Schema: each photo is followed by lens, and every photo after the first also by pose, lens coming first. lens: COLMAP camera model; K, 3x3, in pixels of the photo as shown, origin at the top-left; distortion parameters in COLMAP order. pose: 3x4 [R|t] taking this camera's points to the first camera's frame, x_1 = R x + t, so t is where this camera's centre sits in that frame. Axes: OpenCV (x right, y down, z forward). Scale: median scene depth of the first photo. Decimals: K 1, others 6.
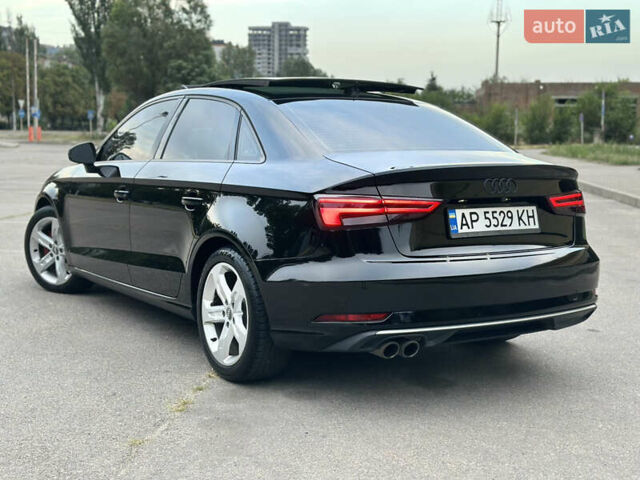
lens RADIAL K [[880.7, 0, 320.0], [0, 880.7, 240.0], [0, 0, 1]] dist [0.153334, -0.089600]
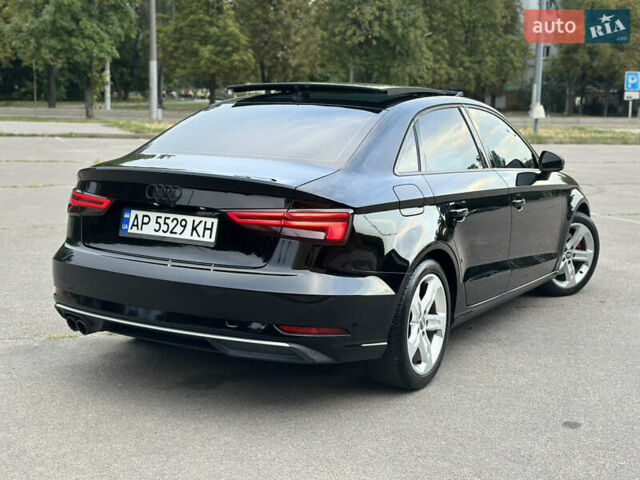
lens RADIAL K [[880.7, 0, 320.0], [0, 880.7, 240.0], [0, 0, 1]] dist [0.153334, -0.089600]
pose [[0.454005, 0.123545, -0.882392, 1.159134], [-0.120036, 0.989793, 0.076822, -0.104330], [0.882877, 0.071041, 0.464200, 0.690826]]
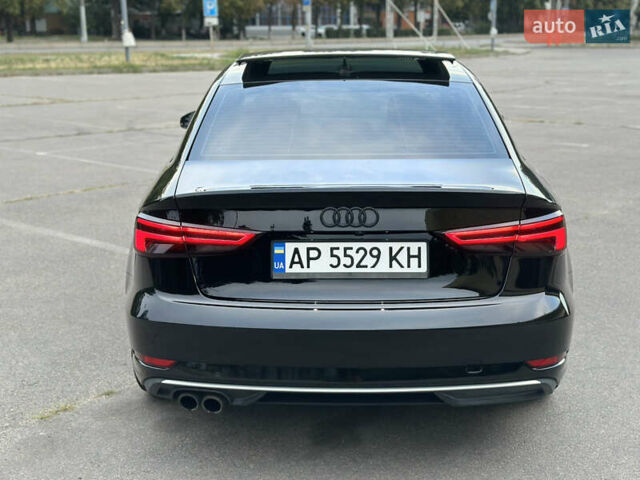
lens RADIAL K [[880.7, 0, 320.0], [0, 880.7, 240.0], [0, 0, 1]] dist [0.153334, -0.089600]
pose [[0.829002, 0.101737, -0.549914, 0.599331], [-0.042933, 0.991989, 0.118802, -0.129249], [0.557595, -0.074877, 0.826729, 0.350062]]
